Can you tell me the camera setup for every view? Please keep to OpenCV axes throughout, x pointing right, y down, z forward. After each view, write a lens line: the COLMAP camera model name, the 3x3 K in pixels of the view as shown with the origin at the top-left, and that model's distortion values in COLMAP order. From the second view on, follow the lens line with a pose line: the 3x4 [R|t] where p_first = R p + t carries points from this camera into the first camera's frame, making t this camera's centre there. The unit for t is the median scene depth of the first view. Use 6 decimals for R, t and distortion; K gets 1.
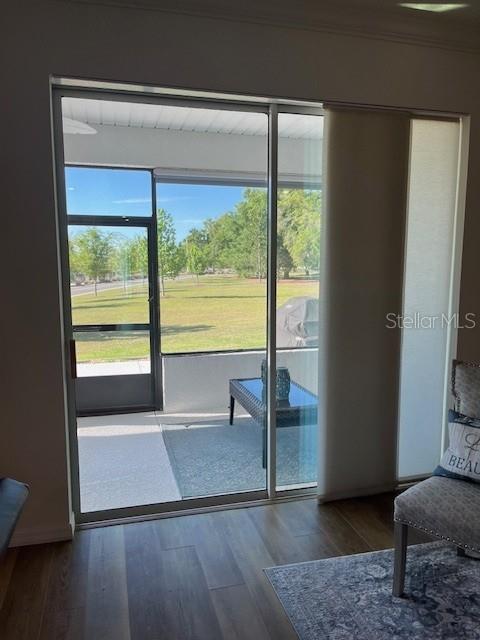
lens RADIAL K [[485.9, 0, 240.0], [0, 485.9, 320.0], [0, 0, 1]] dist [0.076339, -0.095783]
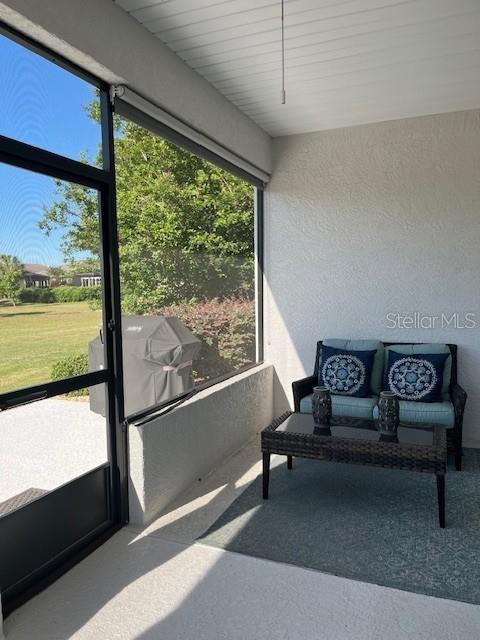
lens RADIAL K [[485.9, 0, 240.0], [0, 485.9, 320.0], [0, 0, 1]] dist [0.076339, -0.095783]
pose [[0.610901, -0.056074, 0.789719, -0.531913], [0.099320, 0.995036, -0.006178, -0.028653], [-0.785453, 0.082209, 0.613438, 0.560657]]
